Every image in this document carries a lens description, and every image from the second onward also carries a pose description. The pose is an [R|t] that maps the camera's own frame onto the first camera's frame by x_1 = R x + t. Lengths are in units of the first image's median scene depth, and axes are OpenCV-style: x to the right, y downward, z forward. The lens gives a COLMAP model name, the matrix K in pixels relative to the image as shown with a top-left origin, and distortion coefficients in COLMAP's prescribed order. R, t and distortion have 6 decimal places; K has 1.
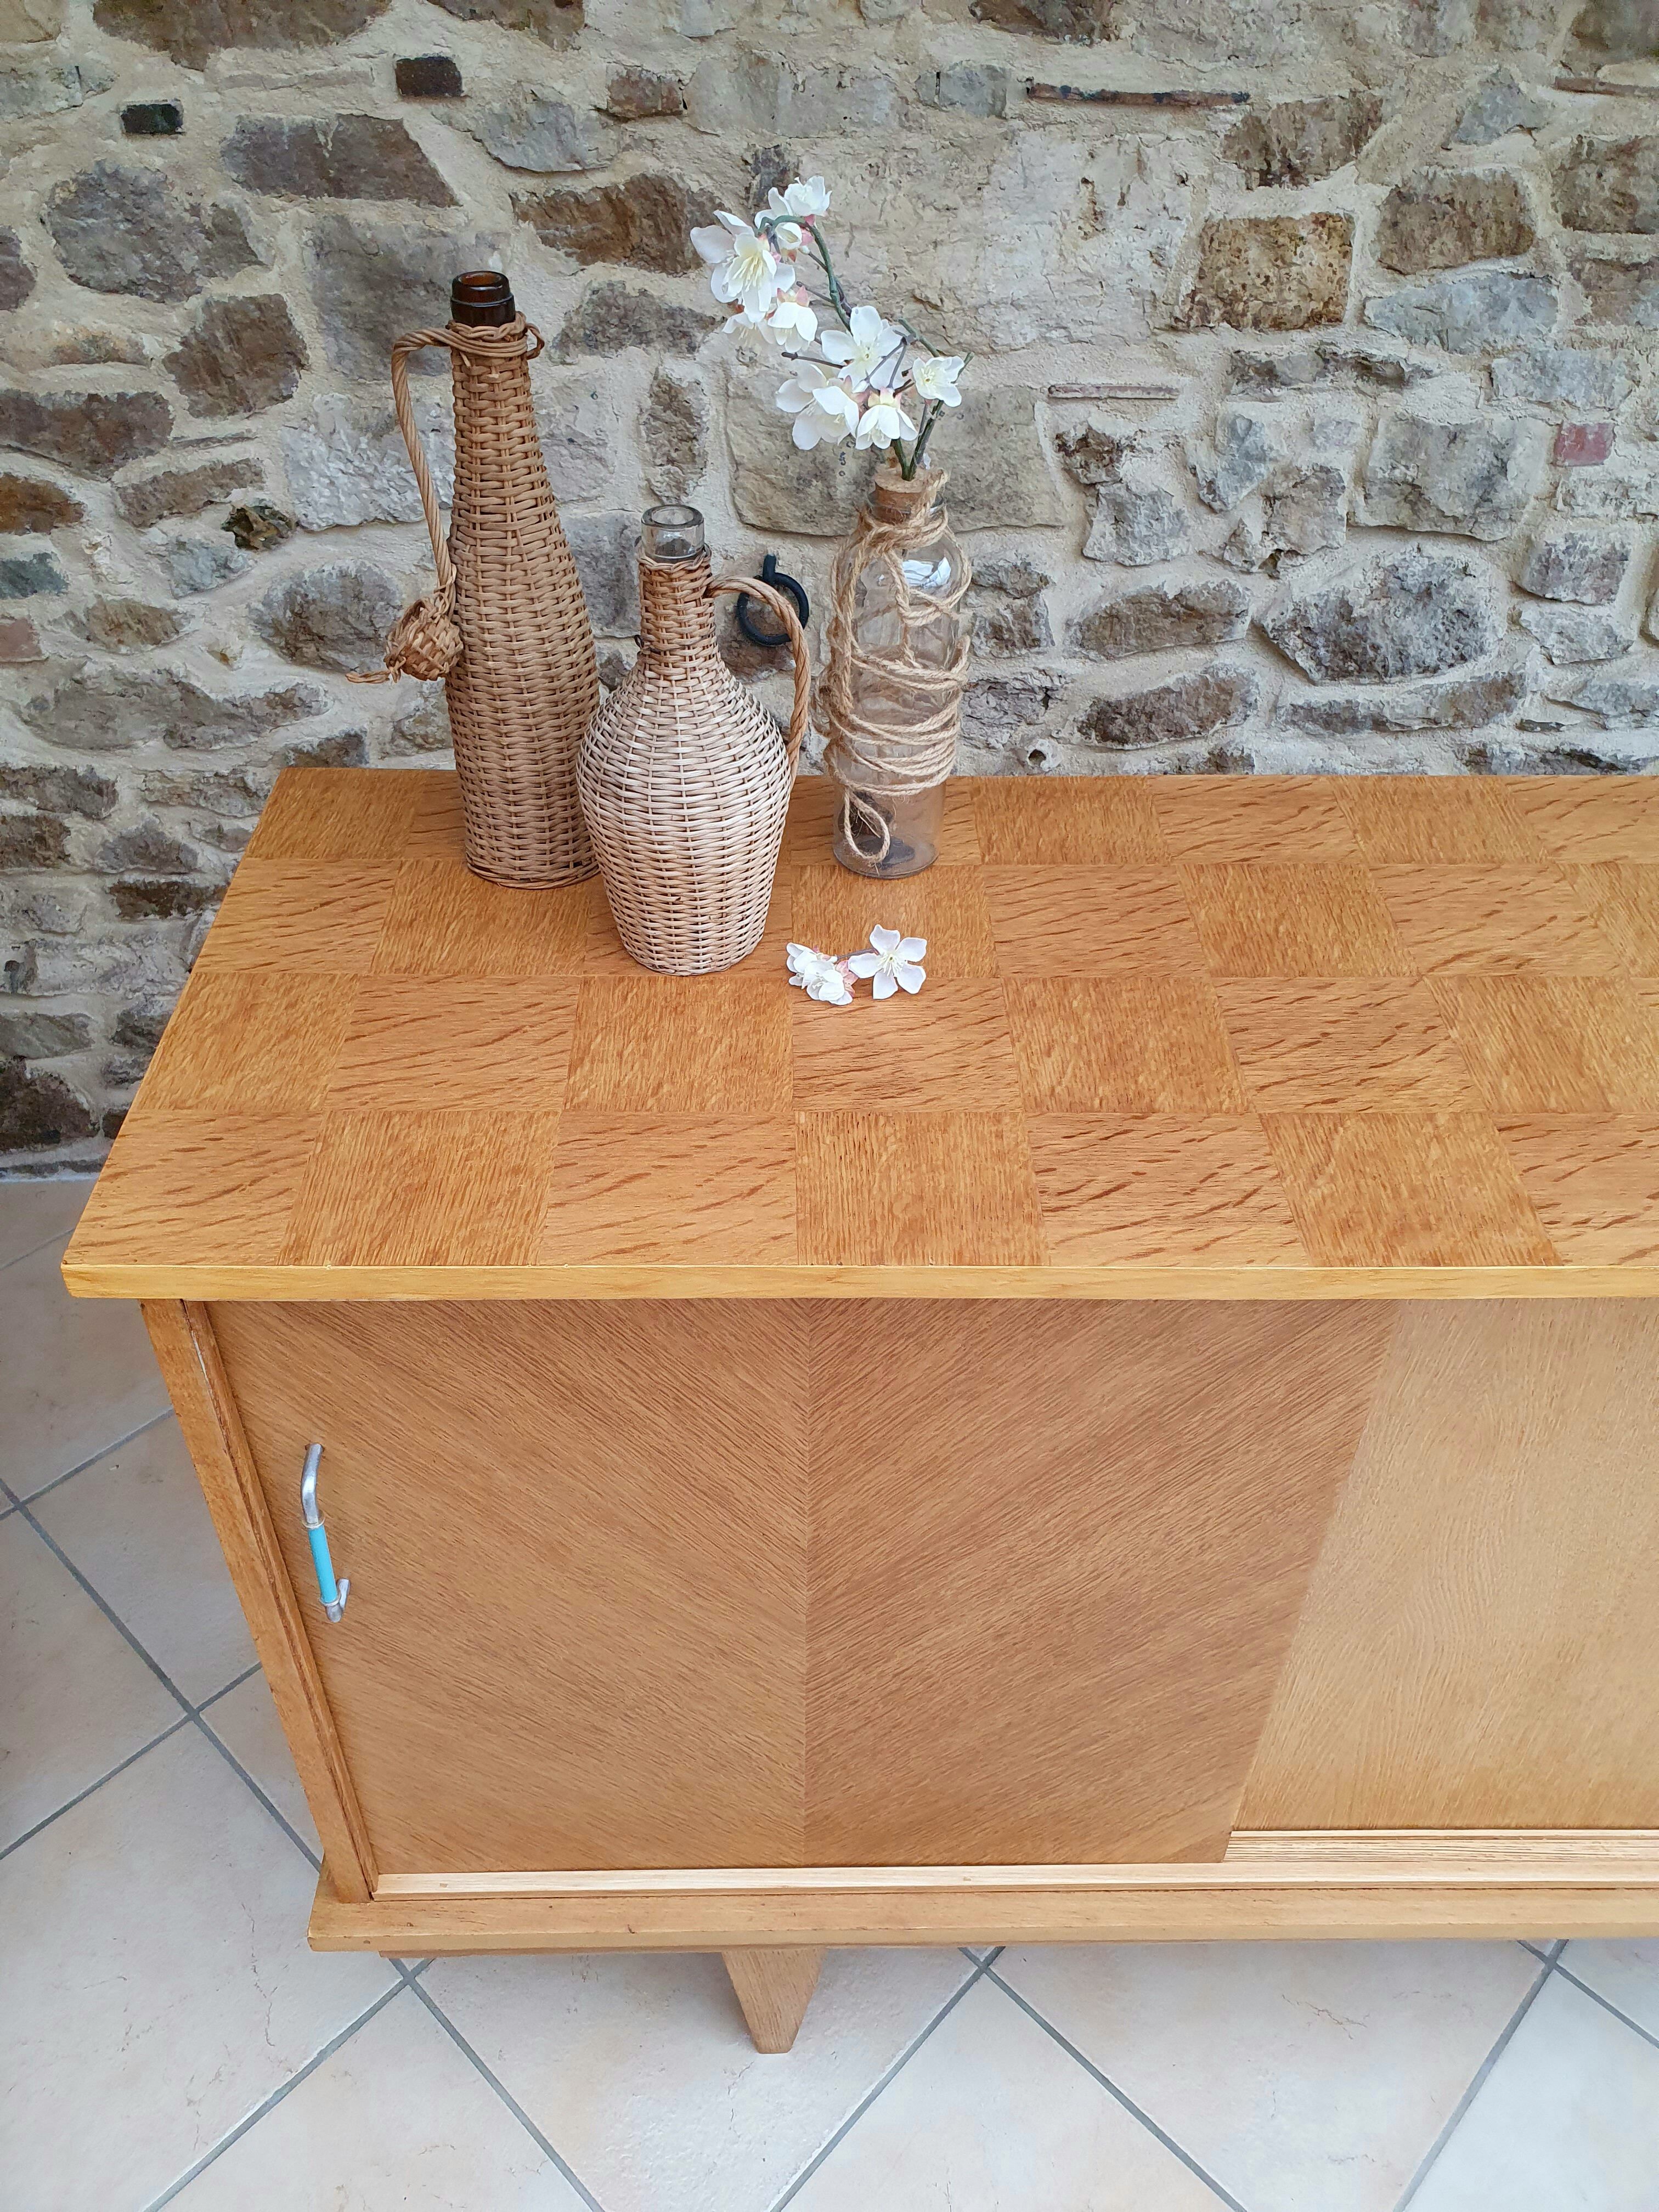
lens RADIAL K [[1716.0, 0, 806.9], [0, 1716.0, 1069.8], [0, 0, 1]] dist [-0.001957, 0.016618]
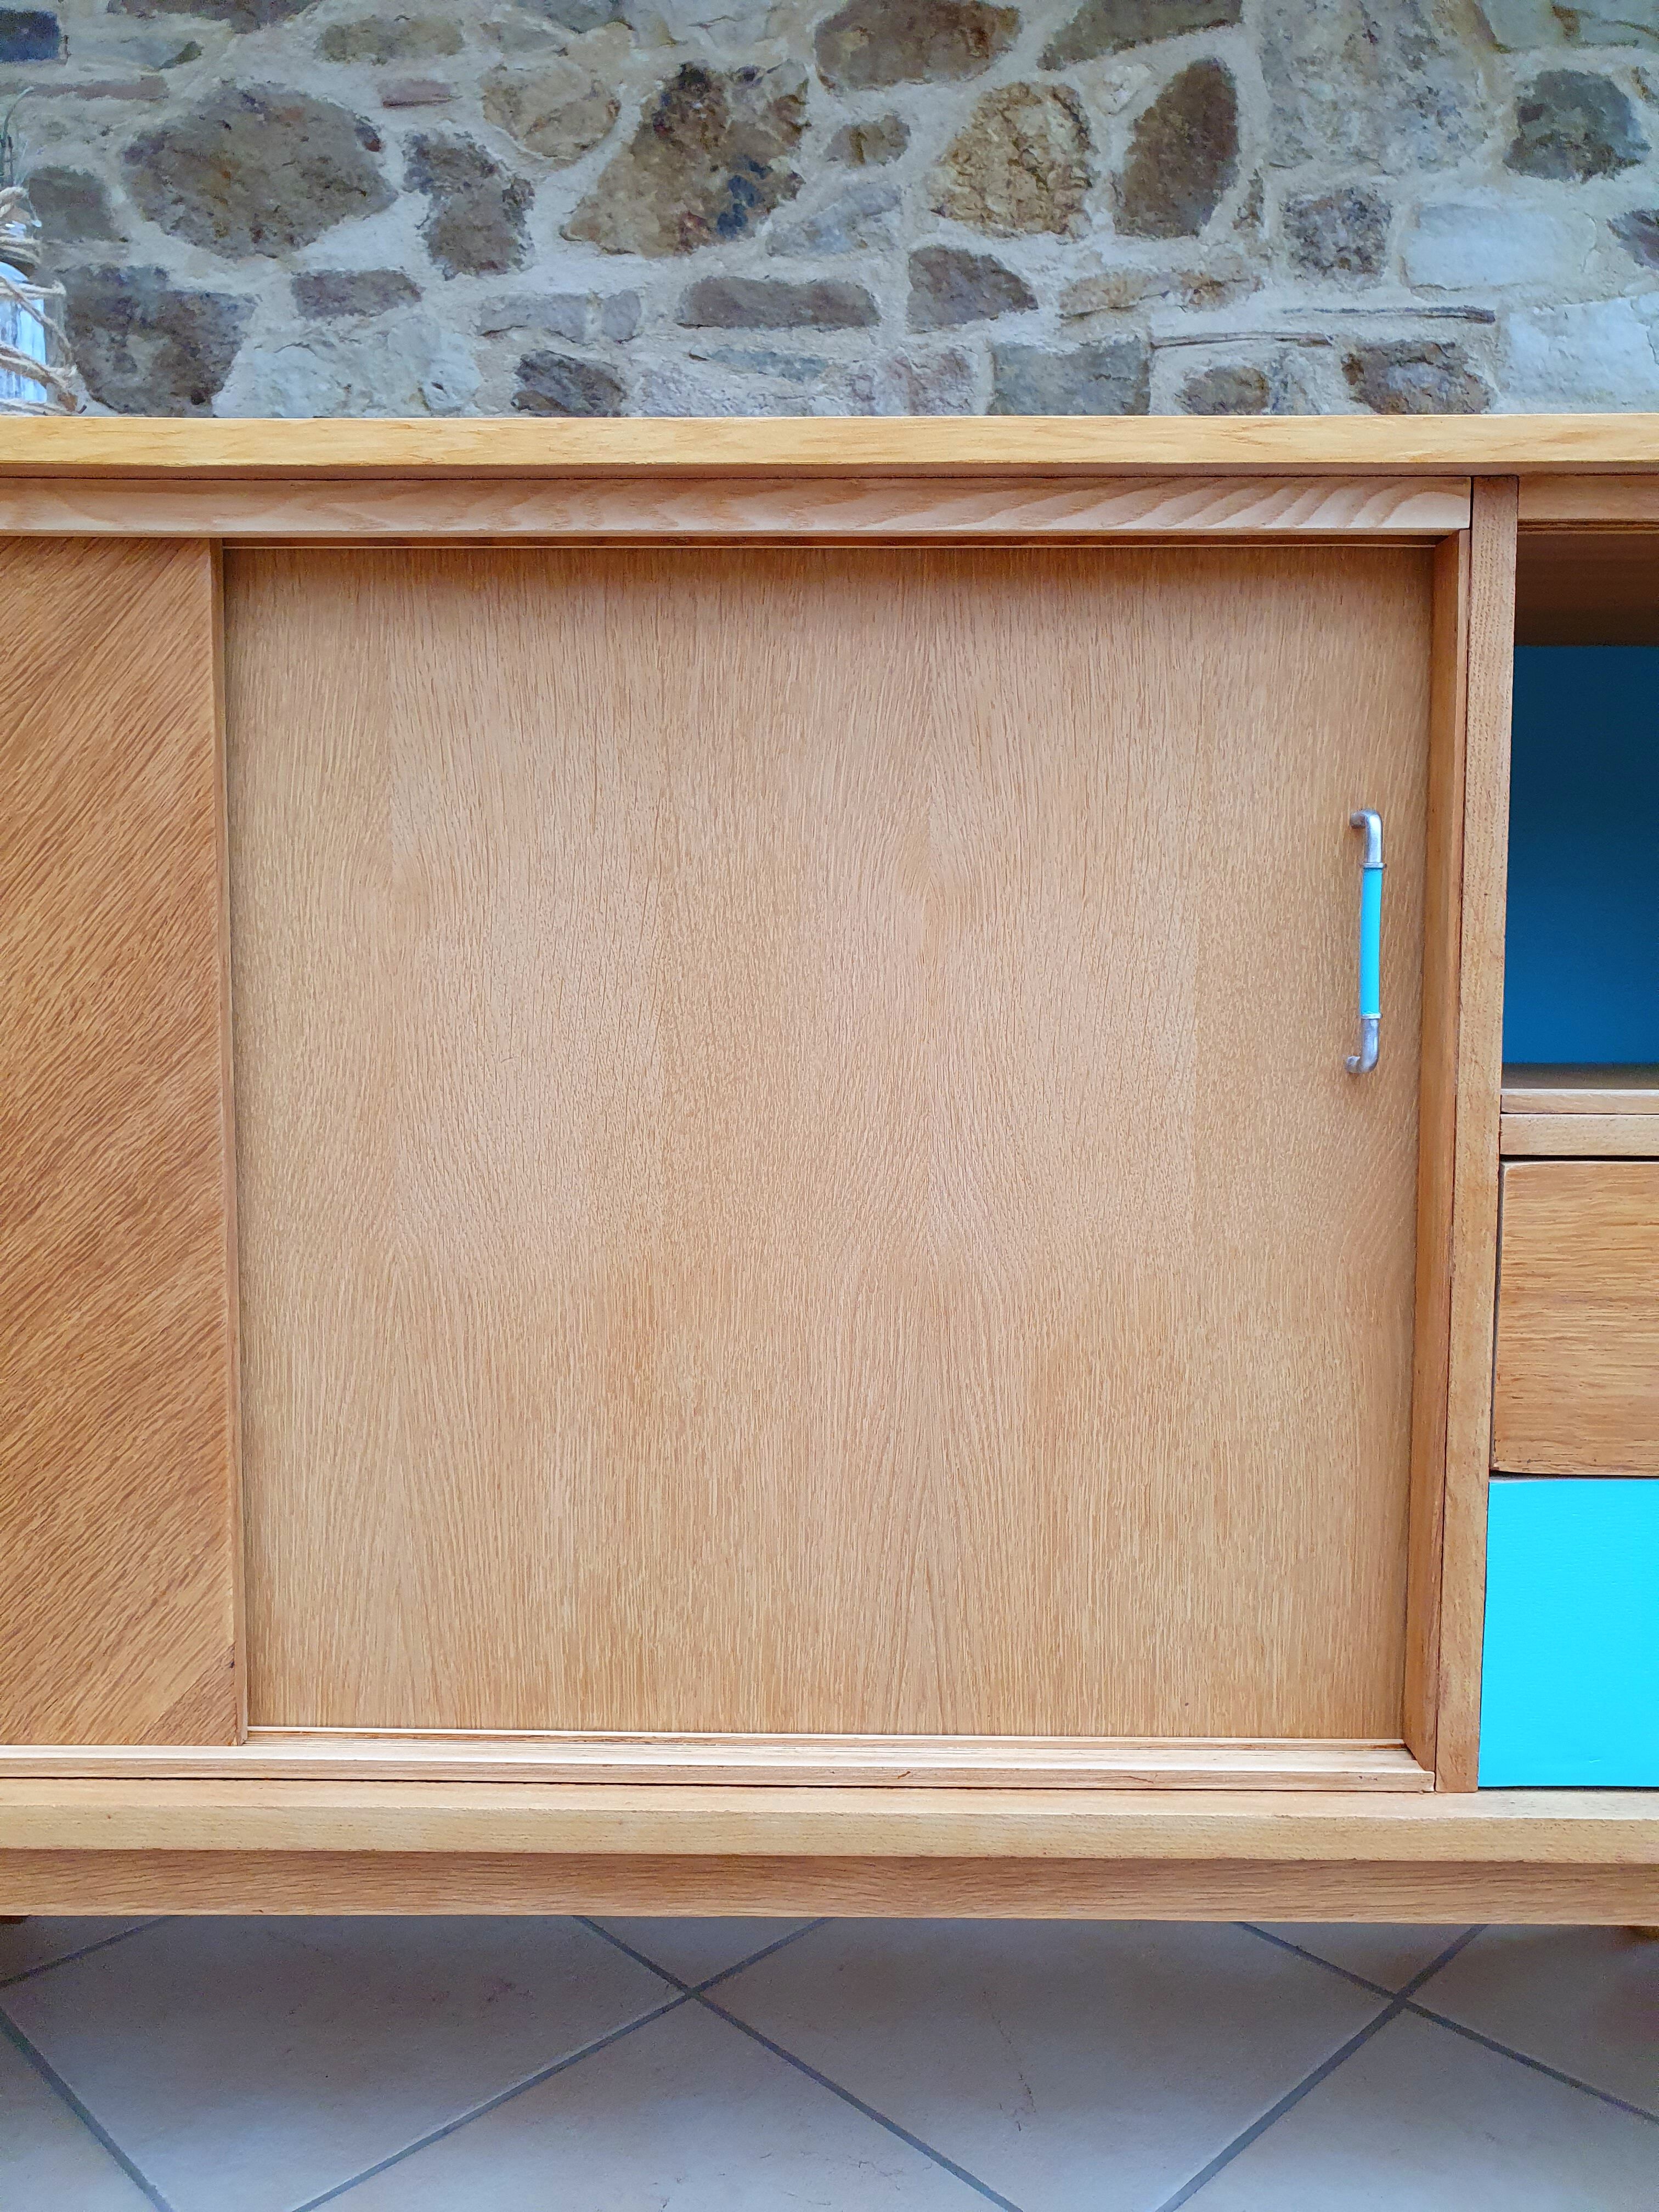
lens RADIAL K [[1716.0, 0, 879.5], [0, 1716.0, 1107.6], [0, 0, 1]] dist [-0.001957, 0.016618]
pose [[0.999704, -0.001468, -0.024272, 0.361335], [-0.012330, 0.829741, -0.558013, 0.483621], [0.020959, 0.558147, 0.829477, 0.208227]]
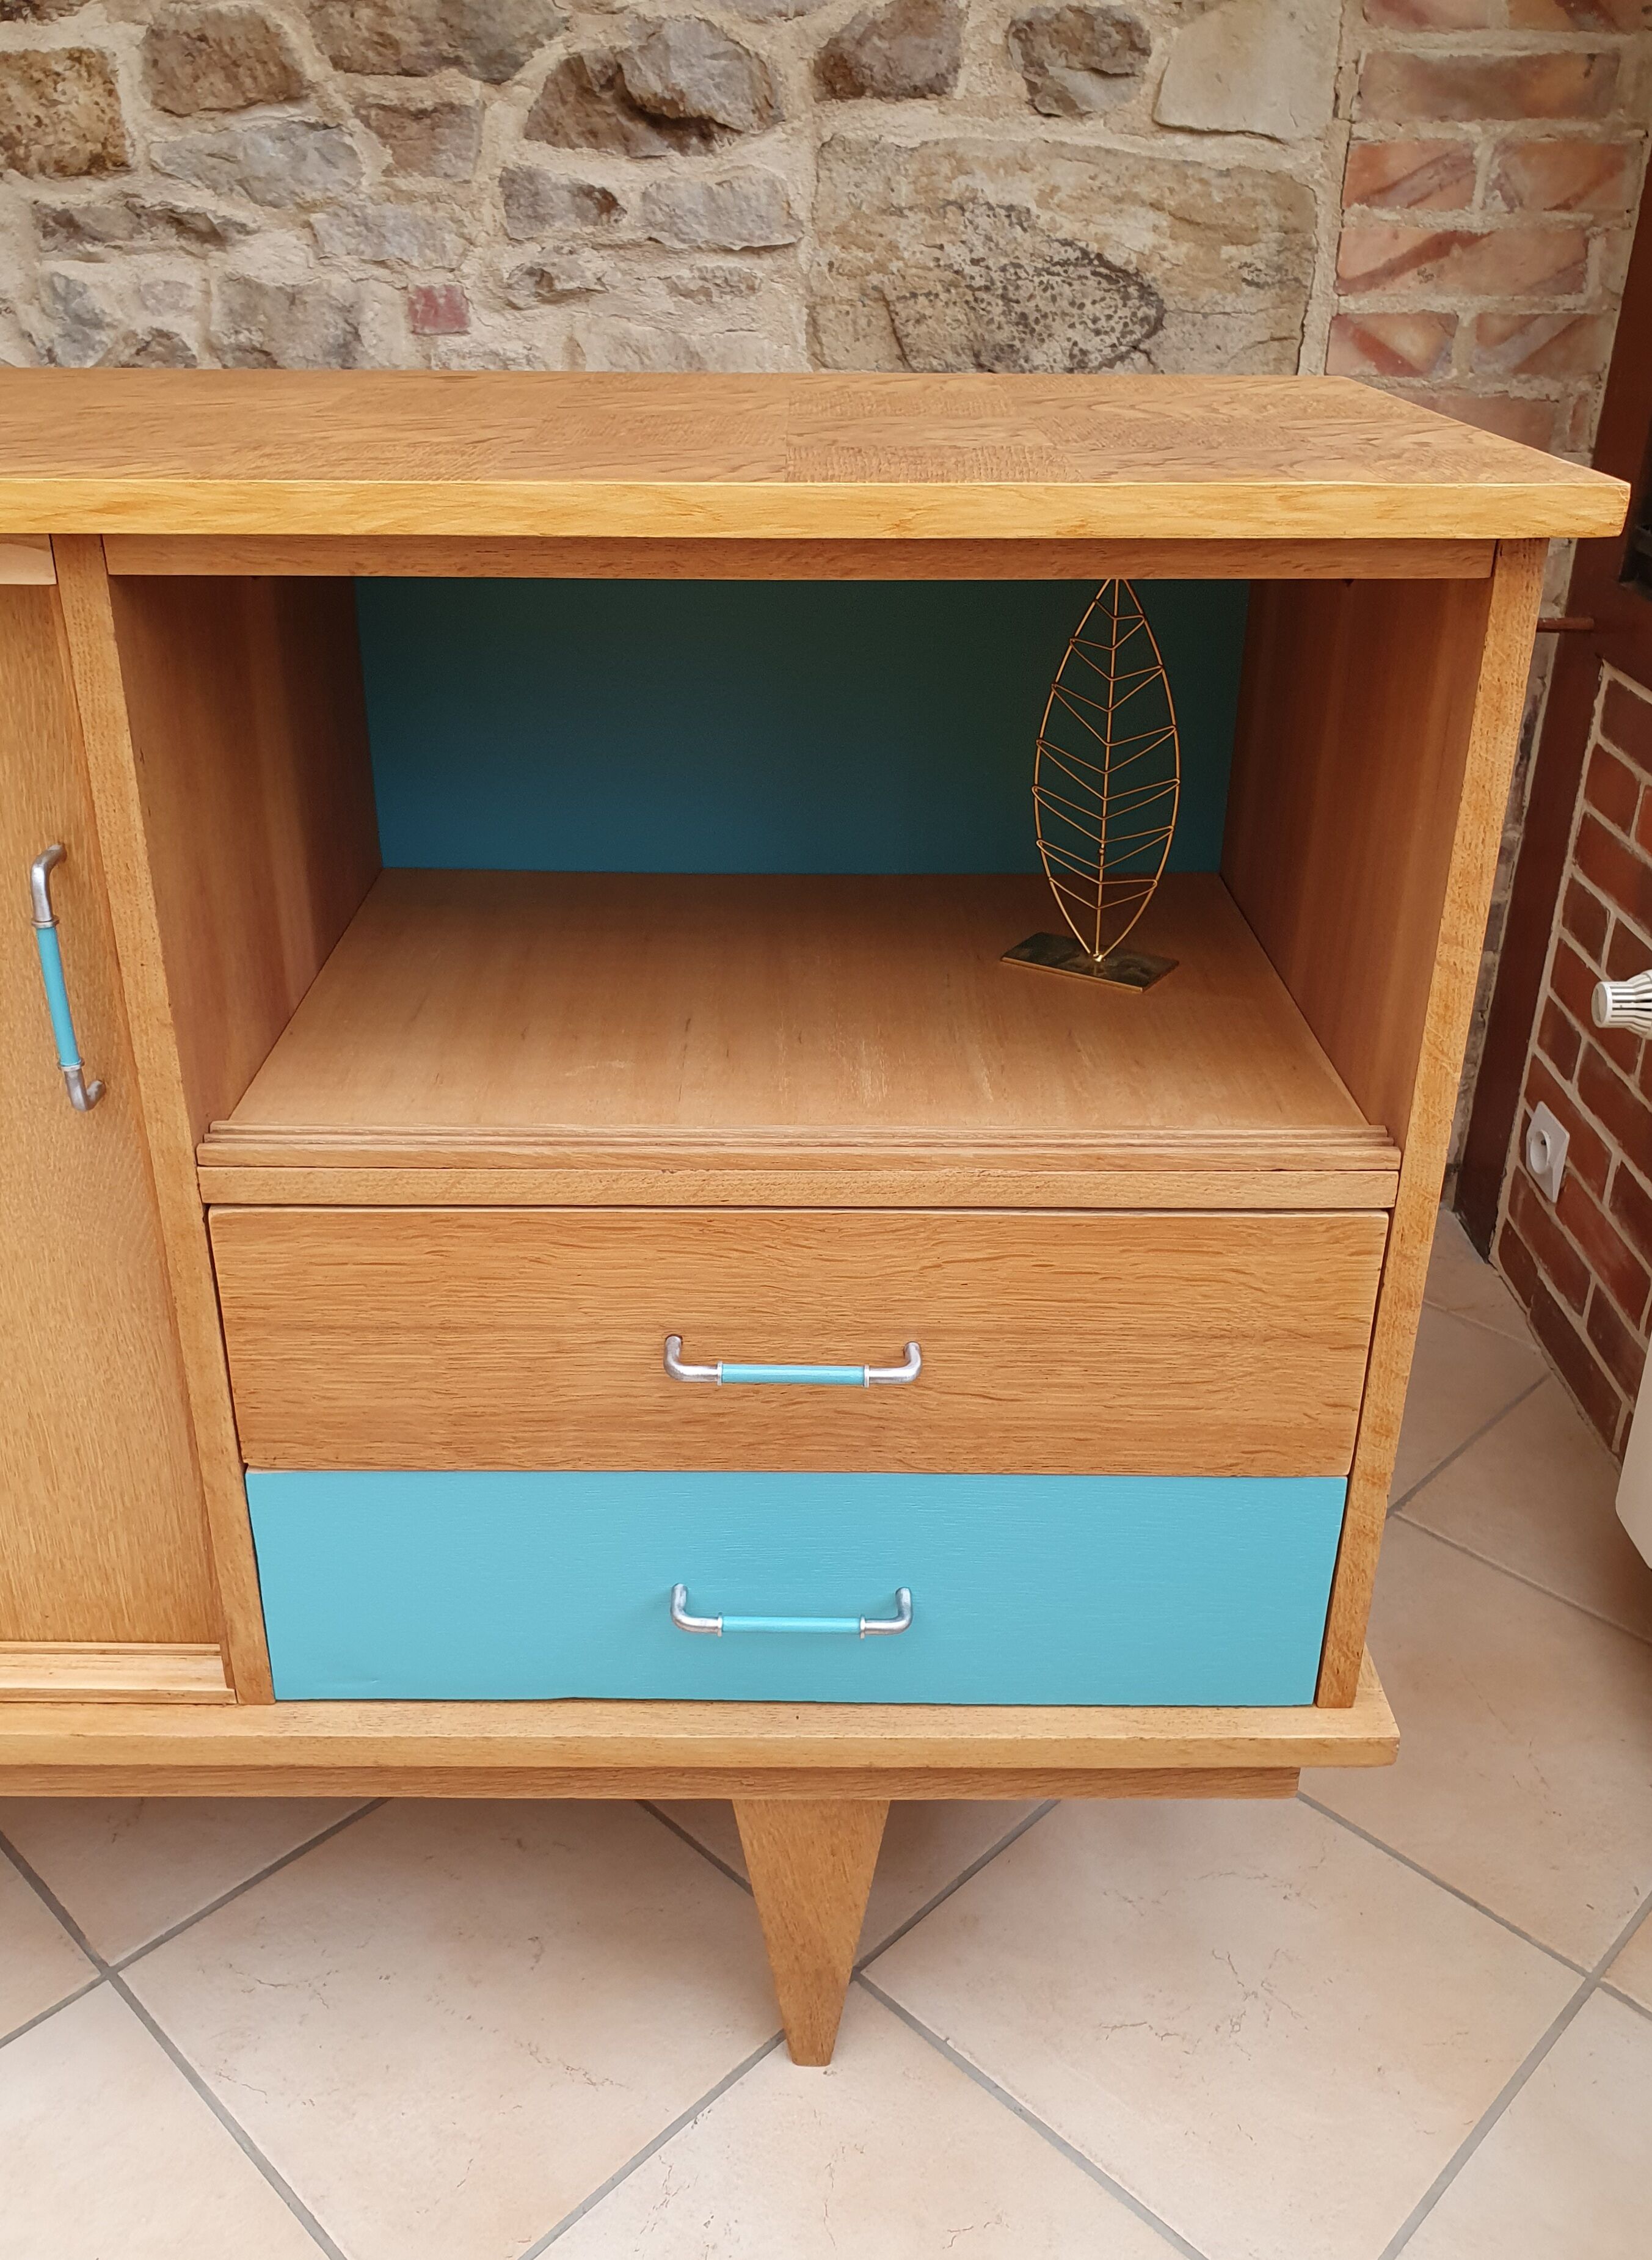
lens RADIAL K [[1902.3, 0, 840.9], [0, 1902.3, 1088.8], [0, 0, 1]] dist [0.000589, 0.029028]
pose [[0.999804, 0.013167, -0.014803, 0.730108], [-0.016187, 0.973708, -0.227224, 0.302929], [0.011422, 0.227419, 0.973730, 0.081392]]
